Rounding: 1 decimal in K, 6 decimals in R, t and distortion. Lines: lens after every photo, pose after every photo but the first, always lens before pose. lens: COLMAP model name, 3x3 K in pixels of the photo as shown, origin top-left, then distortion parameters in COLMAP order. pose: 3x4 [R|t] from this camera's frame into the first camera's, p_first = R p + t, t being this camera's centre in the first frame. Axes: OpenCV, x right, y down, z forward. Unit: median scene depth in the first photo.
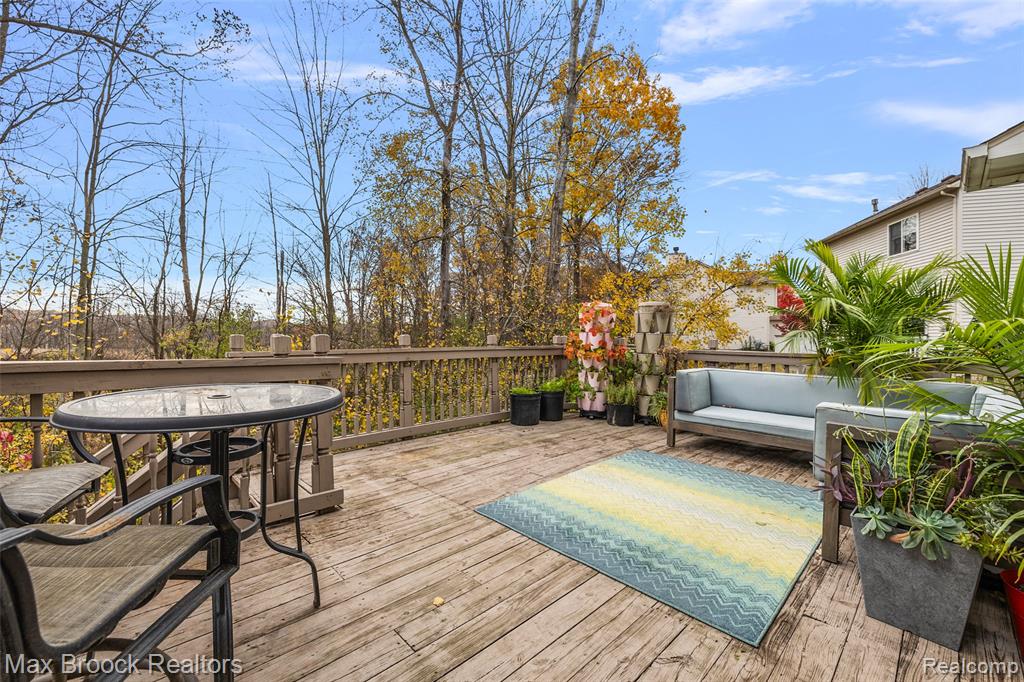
lens RADIAL K [[436.9, 0, 514.7], [0, 436.9, 334.1], [0, 0, 1]] dist [-0.000400, -0.000037]
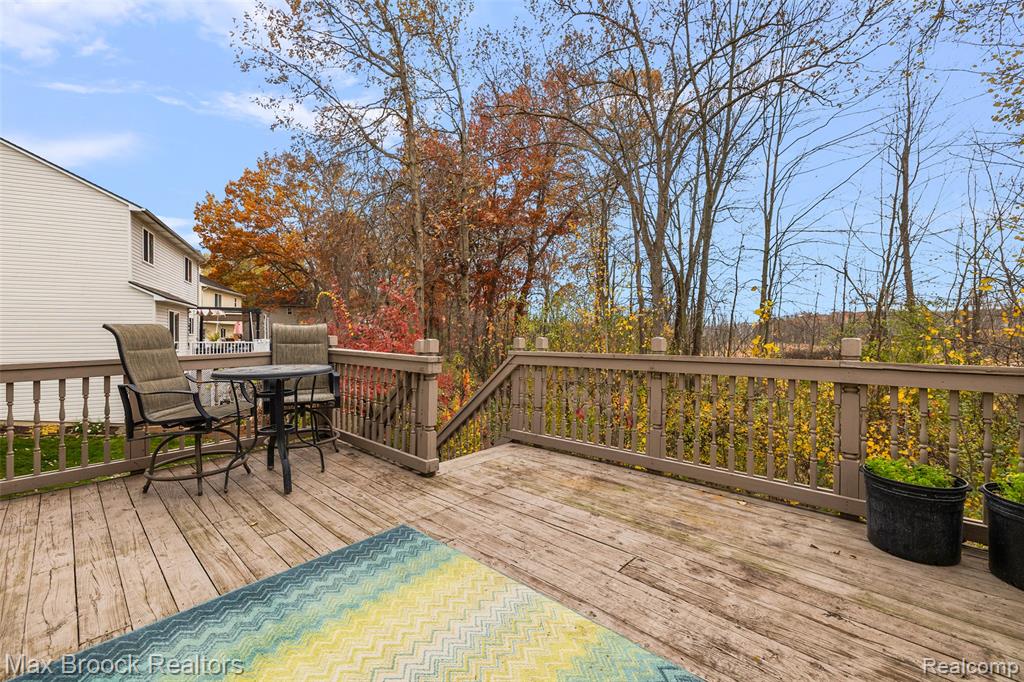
lens RADIAL K [[431.9, 0, 502.5], [0, 431.9, 334.9], [0, 0, 1]] dist [-0.001815, -0.000096]
pose [[0.024086, 0.000865, -0.999710, 0.739520], [0.004735, 0.999988, 0.000979, -0.008597], [0.999699, -0.004757, 0.024081, 1.035320]]
